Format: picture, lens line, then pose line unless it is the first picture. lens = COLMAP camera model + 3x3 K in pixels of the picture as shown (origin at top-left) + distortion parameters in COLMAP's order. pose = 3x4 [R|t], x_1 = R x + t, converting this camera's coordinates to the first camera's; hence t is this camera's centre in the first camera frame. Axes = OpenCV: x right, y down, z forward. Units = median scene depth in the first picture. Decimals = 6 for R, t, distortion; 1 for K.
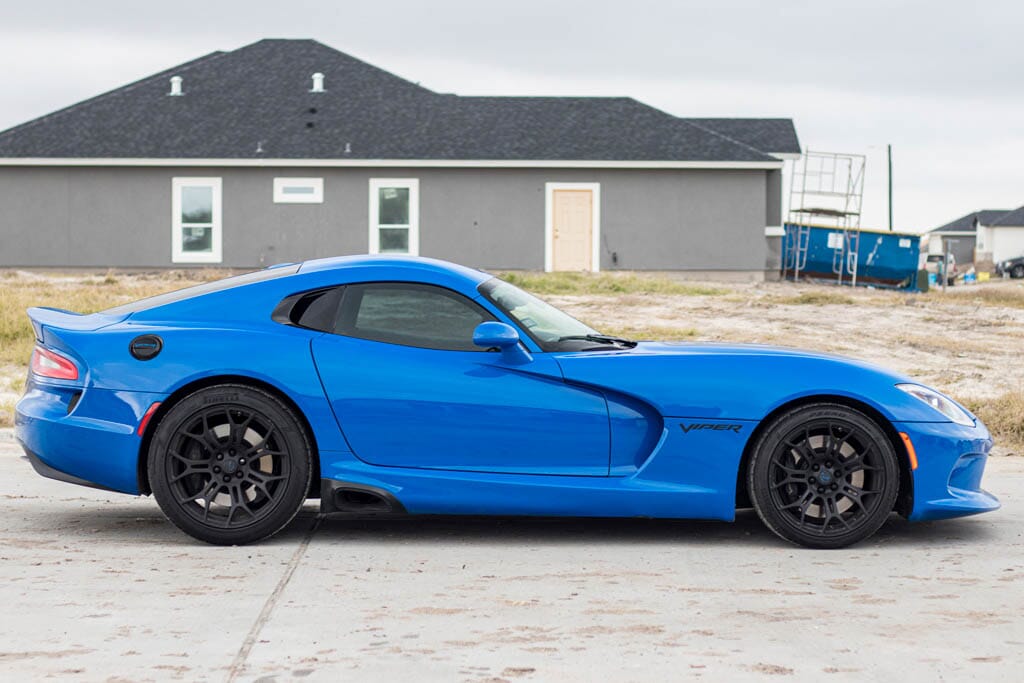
lens RADIAL K [[2794.7, 0, 512.0], [0, 2794.7, 341.5], [0, 0, 1]] dist [-0.106585, -0.514104]
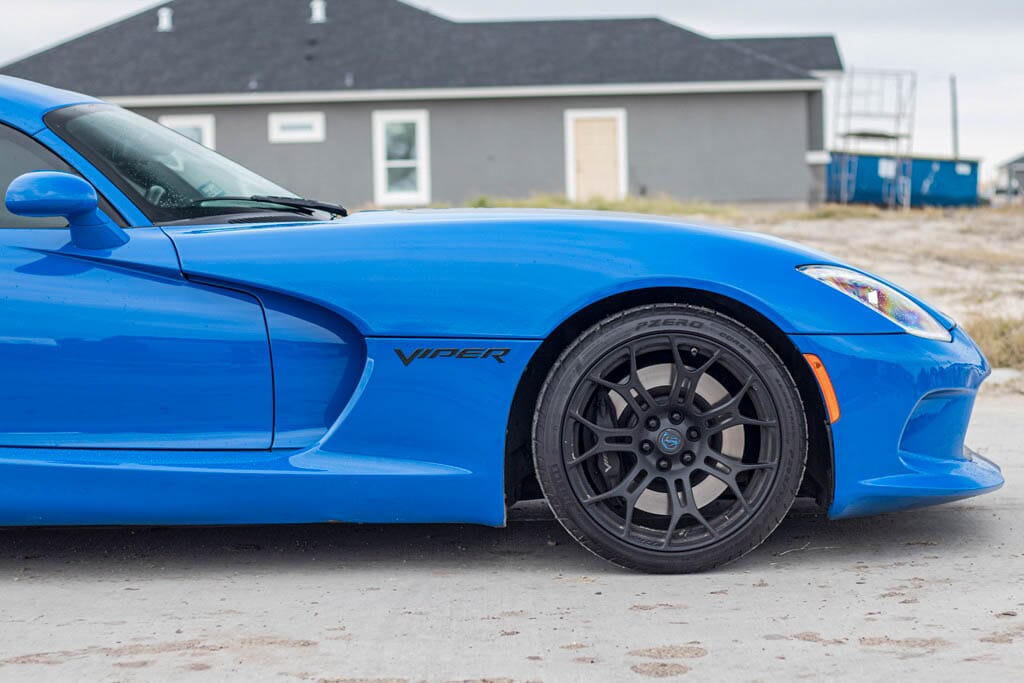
lens RADIAL K [[2794.7, 0, 512.0], [0, 2794.7, 341.5], [0, 0, 1]] dist [-0.106585, -0.514104]
pose [[0.999247, -0.027673, -0.027183, 0.077711], [0.028113, 0.999477, 0.015966, 0.015980], [0.026727, -0.016718, 0.999503, 0.367600]]
